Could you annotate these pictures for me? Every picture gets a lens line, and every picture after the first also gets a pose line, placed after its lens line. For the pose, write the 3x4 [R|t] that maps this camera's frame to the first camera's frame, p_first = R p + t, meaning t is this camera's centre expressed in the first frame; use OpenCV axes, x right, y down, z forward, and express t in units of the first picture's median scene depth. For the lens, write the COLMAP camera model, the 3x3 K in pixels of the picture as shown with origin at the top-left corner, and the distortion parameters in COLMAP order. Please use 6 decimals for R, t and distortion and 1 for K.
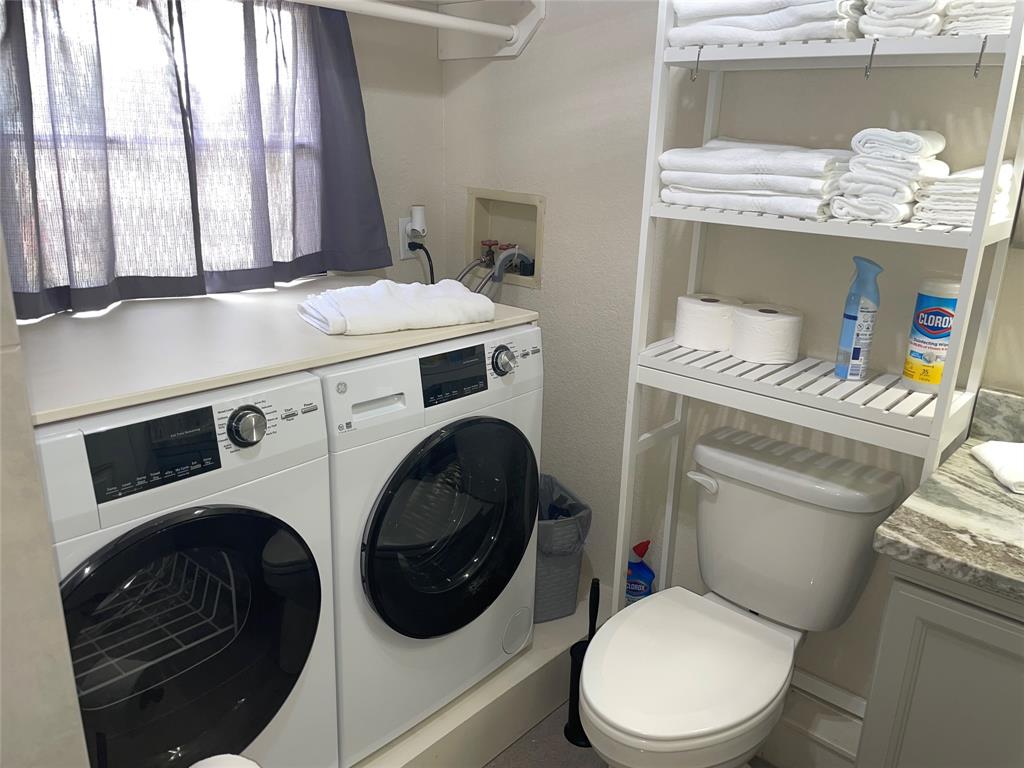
lens RADIAL K [[781.5, 0, 513.5], [0, 781.5, 377.7], [0, 0, 1]] dist [0.091377, -0.132185]
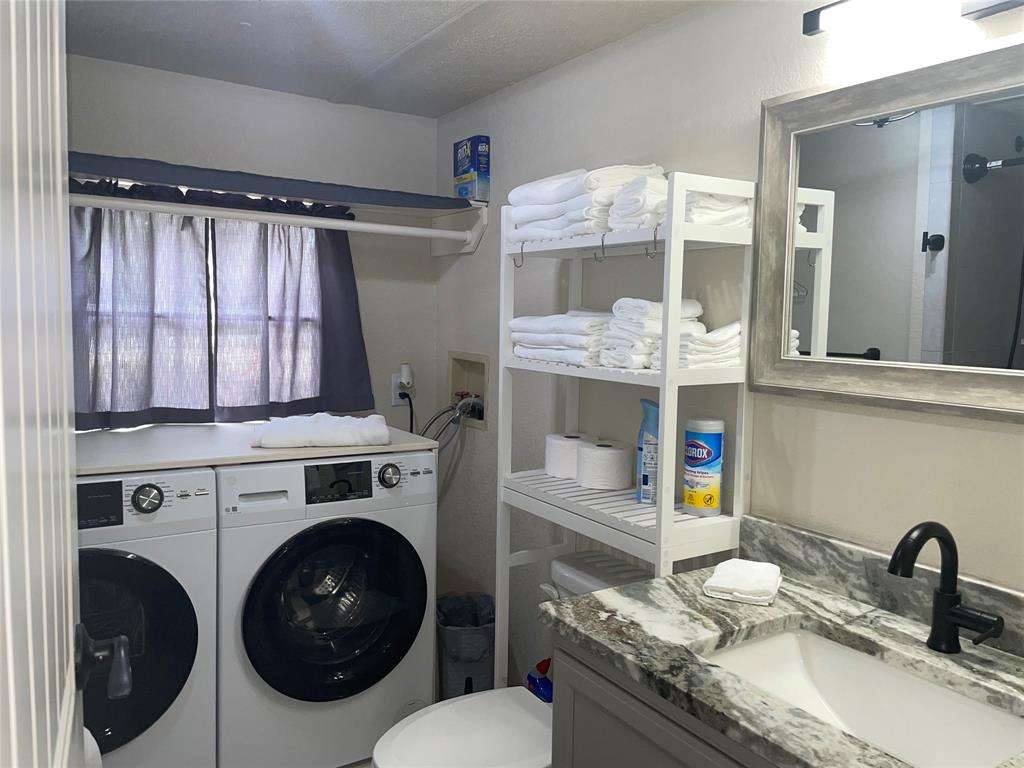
lens RADIAL K [[781.5, 0, 513.5], [0, 781.5, 377.7], [0, 0, 1]] dist [0.091377, -0.132185]
pose [[0.958727, 0.009365, -0.284175, 0.561191], [-0.072960, 0.974095, -0.214048, 0.084031], [0.274809, 0.225947, 0.934574, -0.179757]]
